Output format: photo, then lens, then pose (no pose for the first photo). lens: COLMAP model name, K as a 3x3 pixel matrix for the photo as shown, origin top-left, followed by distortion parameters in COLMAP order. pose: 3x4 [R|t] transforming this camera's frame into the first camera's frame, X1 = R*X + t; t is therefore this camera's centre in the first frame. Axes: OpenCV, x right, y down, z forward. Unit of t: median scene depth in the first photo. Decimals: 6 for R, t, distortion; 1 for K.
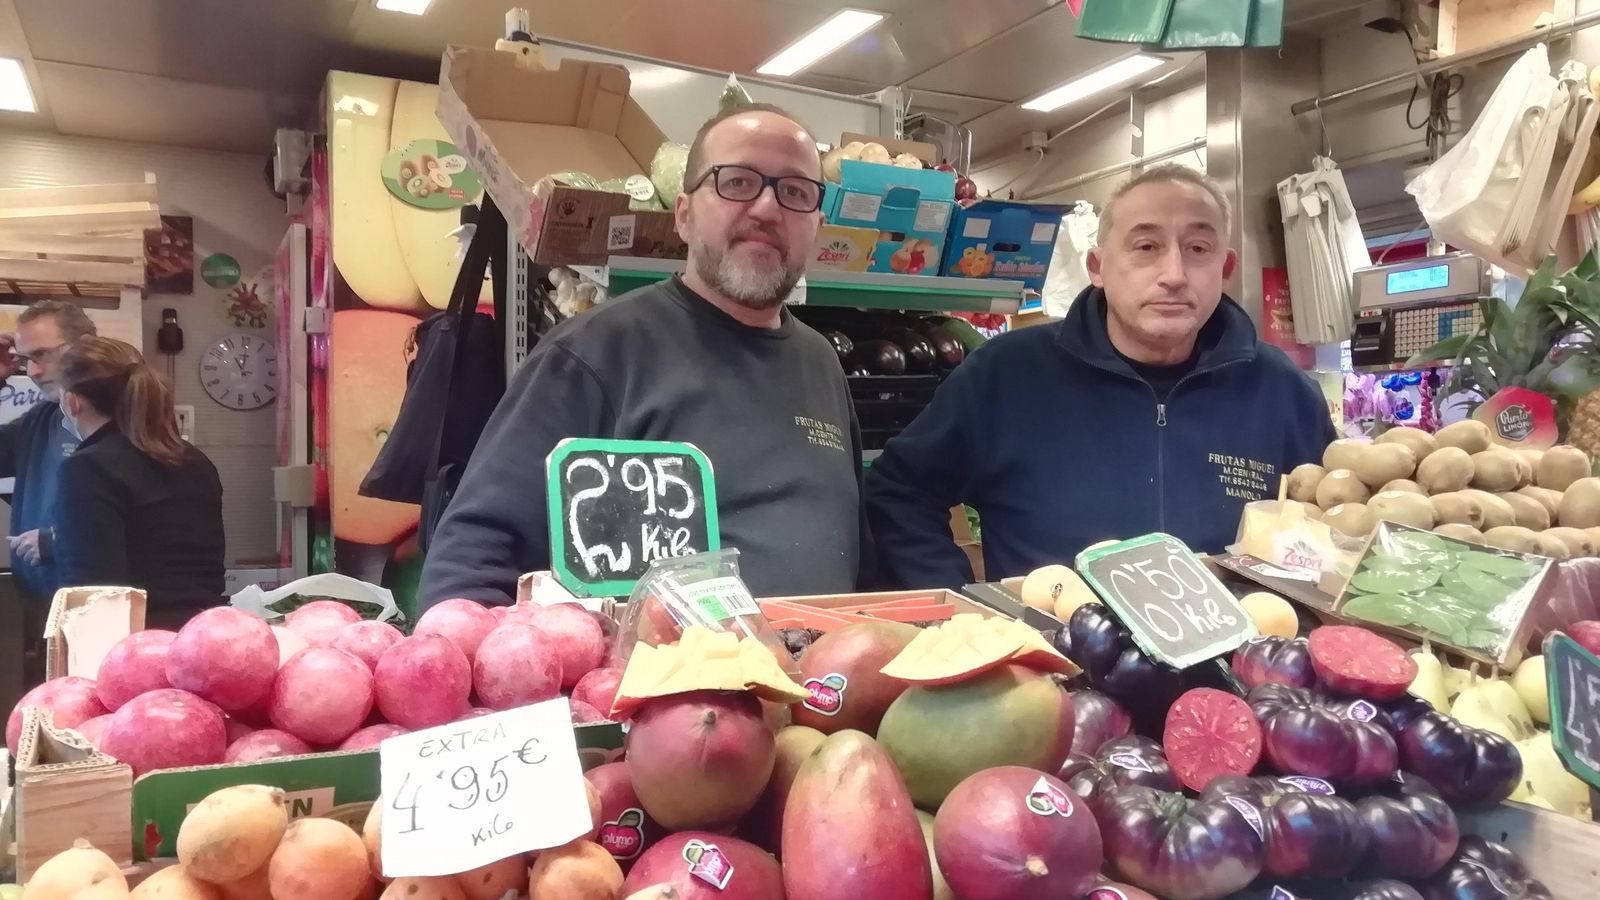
lens RADIAL K [[1228.0, 0, 801.5], [0, 1228.0, 444.1], [0, 0, 1]] dist [0.048256, -0.024670]
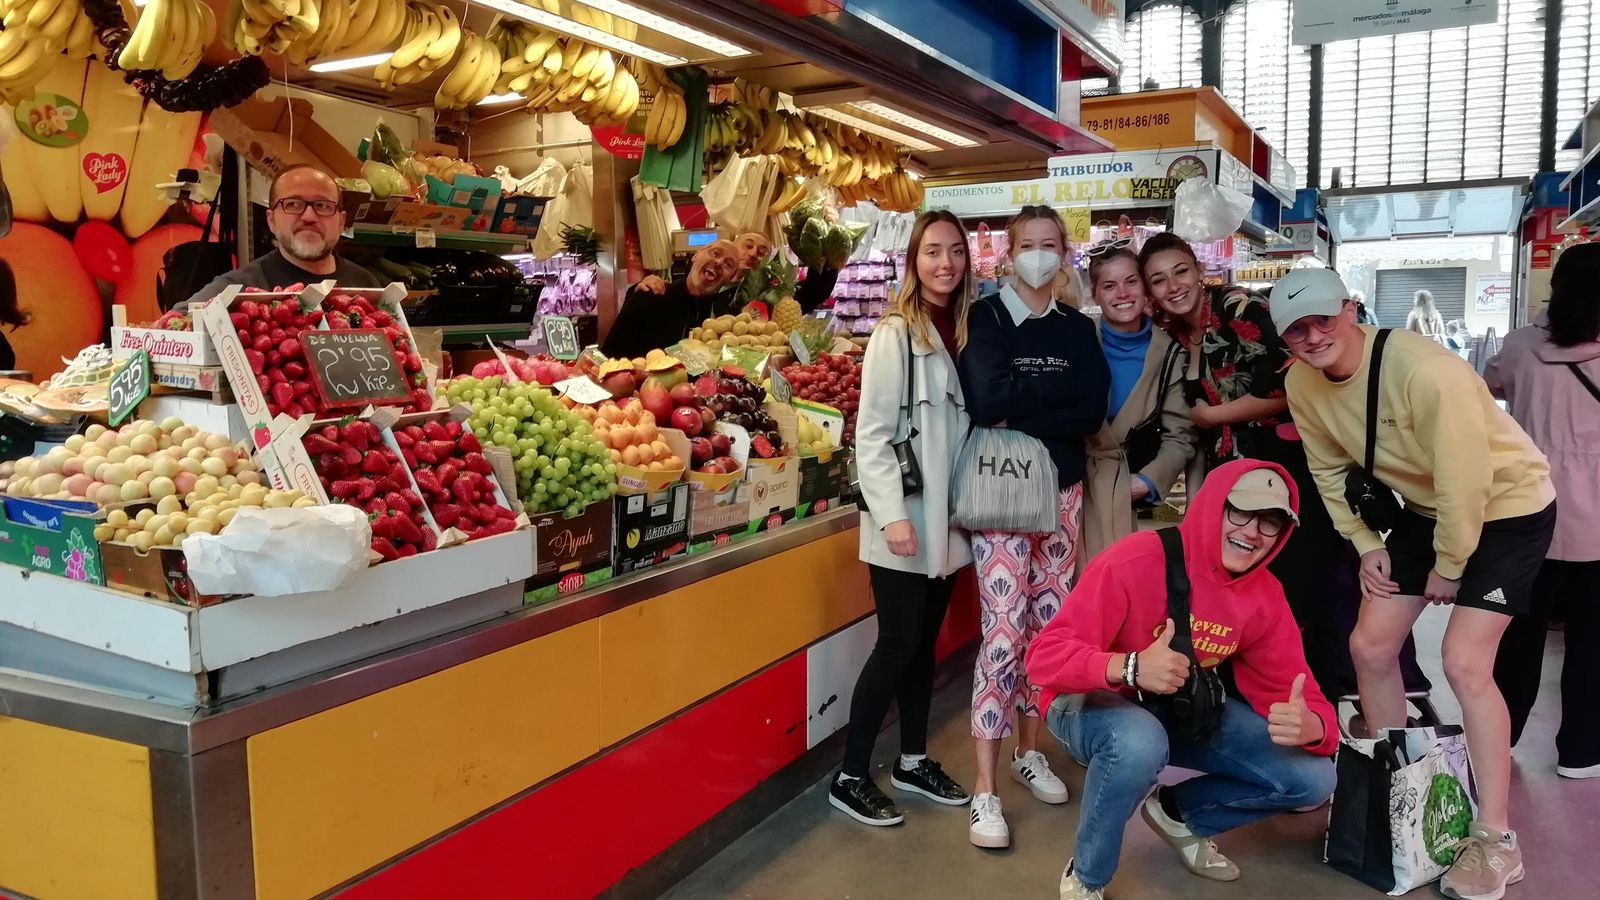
lens RADIAL K [[1228.0, 0, 799.3], [0, 1228.0, 445.8], [0, 0, 1]] dist [0.048256, -0.024670]
pose [[0.832191, -0.053143, 0.551936, -0.541573], [0.001572, 0.995619, 0.093492, 0.013026], [-0.554486, -0.076936, 0.828629, -0.835801]]
